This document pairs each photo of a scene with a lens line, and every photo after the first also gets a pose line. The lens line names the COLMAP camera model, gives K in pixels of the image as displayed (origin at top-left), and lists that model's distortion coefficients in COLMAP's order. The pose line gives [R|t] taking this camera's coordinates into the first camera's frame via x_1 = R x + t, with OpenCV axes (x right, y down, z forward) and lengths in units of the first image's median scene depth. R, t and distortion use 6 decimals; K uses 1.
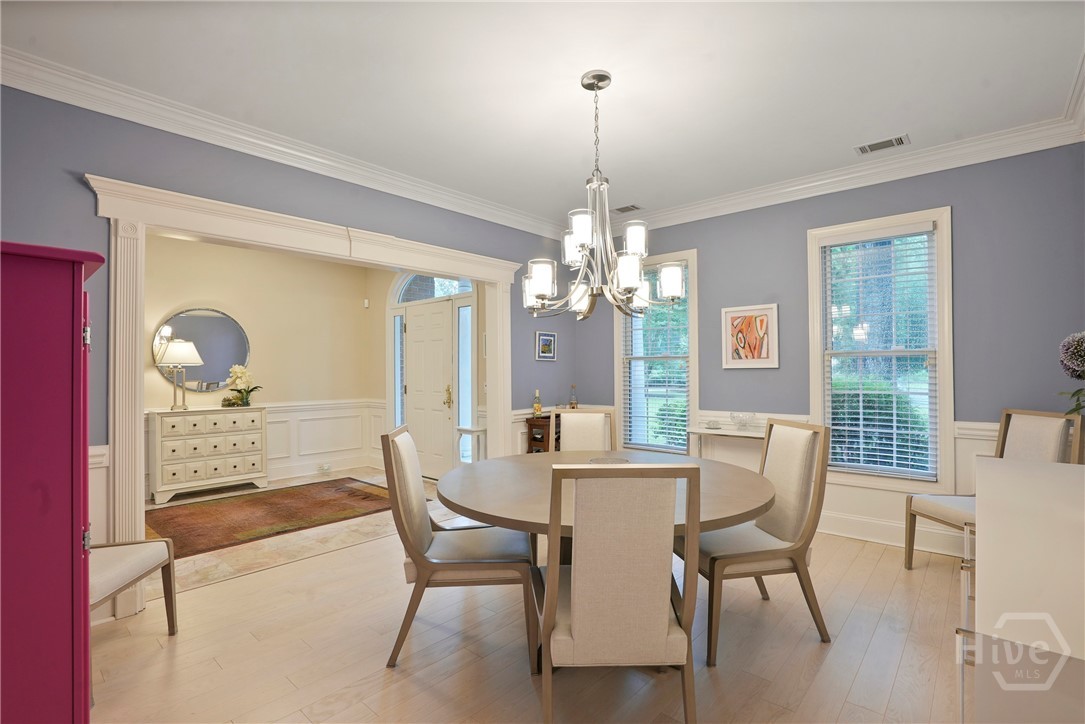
lens RADIAL K [[516.8, 0, 543.0], [0, 516.8, 367.2], [0, 0, 1]] dist [-0.047152, 0.015609]
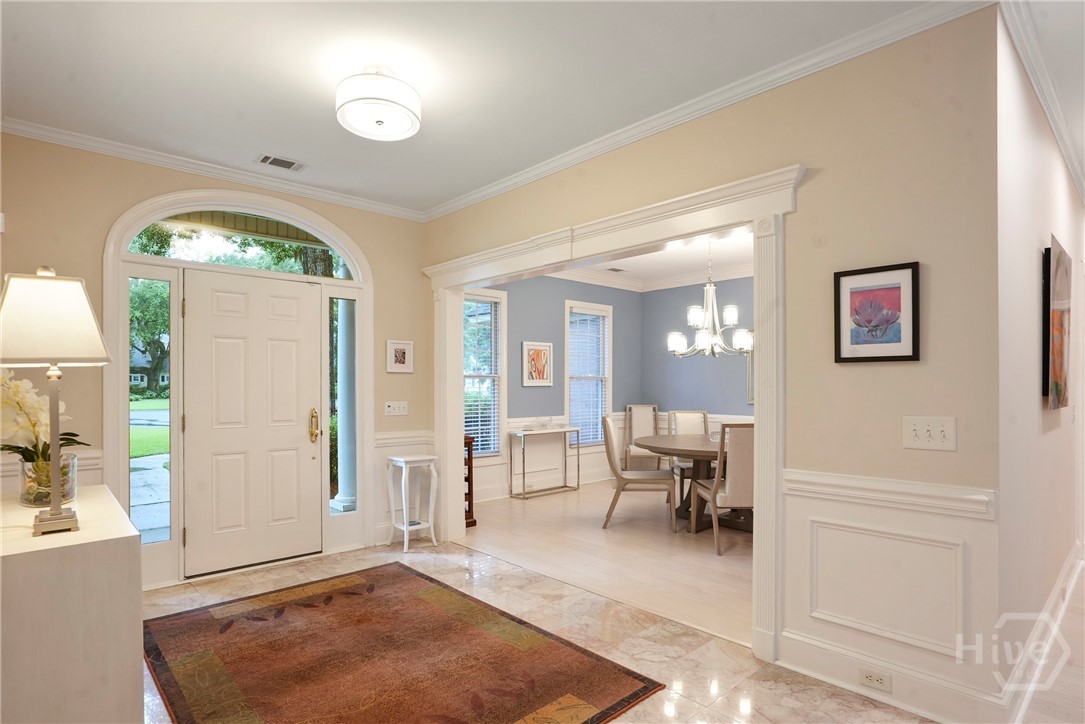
lens RADIAL K [[568.5, 0, 547.6], [0, 568.5, 385.1], [0, 0, 1]] dist [-0.028011, 0.011862]
pose [[0.090500, 0.004376, 0.995887, -1.004546], [-0.006545, 0.999971, -0.003799, 0.004862], [-0.995875, -0.006175, 0.090526, 0.705997]]
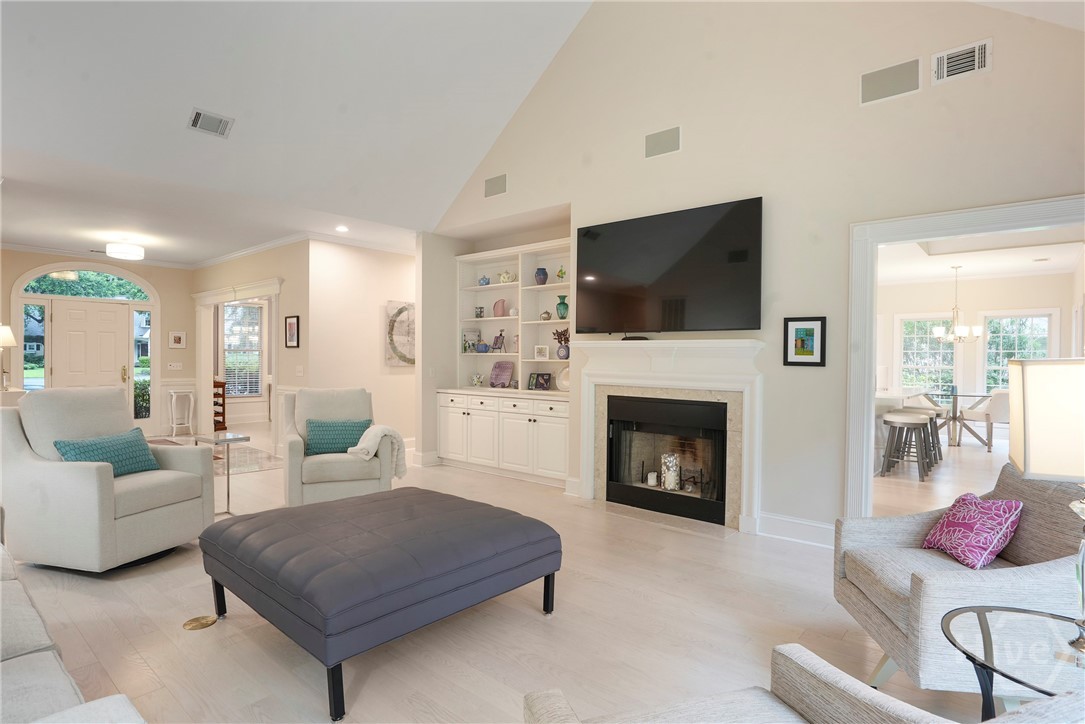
lens RADIAL K [[568.5, 0, 539.8], [0, 568.5, 359.4], [0, 0, 1]] dist [-0.028011, 0.011862]
pose [[-0.014197, -0.000465, 0.999899, -1.915321], [-0.011384, 0.999935, 0.000304, 0.005101], [-0.999834, -0.011378, -0.014201, -0.101144]]
